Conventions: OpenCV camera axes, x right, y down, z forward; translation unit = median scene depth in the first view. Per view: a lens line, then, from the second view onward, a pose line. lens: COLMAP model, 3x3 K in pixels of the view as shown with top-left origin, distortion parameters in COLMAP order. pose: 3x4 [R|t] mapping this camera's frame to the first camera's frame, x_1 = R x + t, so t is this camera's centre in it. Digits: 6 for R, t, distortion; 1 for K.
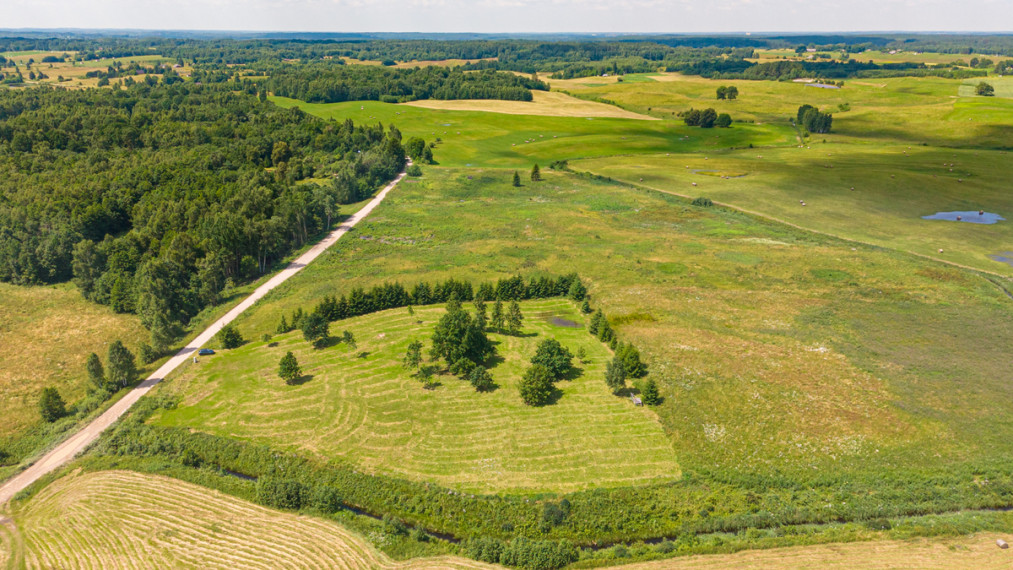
lens RADIAL K [[743.6, 0, 506.0], [0, 743.6, 286.4], [0, 0, 1]] dist [0.071516, -0.068632]
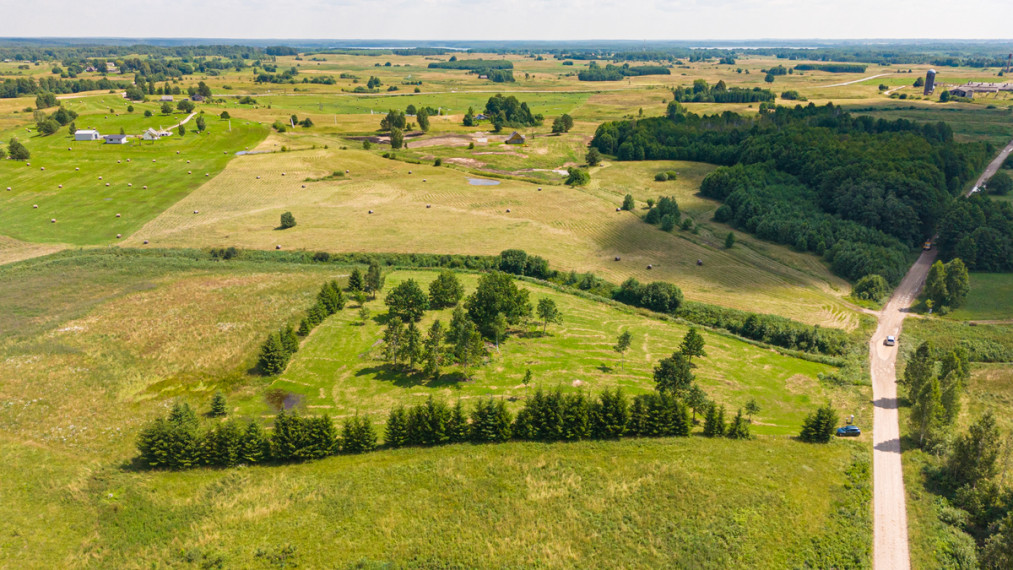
lens RADIAL K [[743.6, 0, 505.2], [0, 743.6, 293.6], [0, 0, 1]] dist [0.071516, -0.068632]
pose [[-0.949062, -0.104325, 0.297317, -0.250530], [0.099338, 0.796408, 0.596545, -0.344722], [-0.299021, 0.595693, -0.745477, 1.241437]]
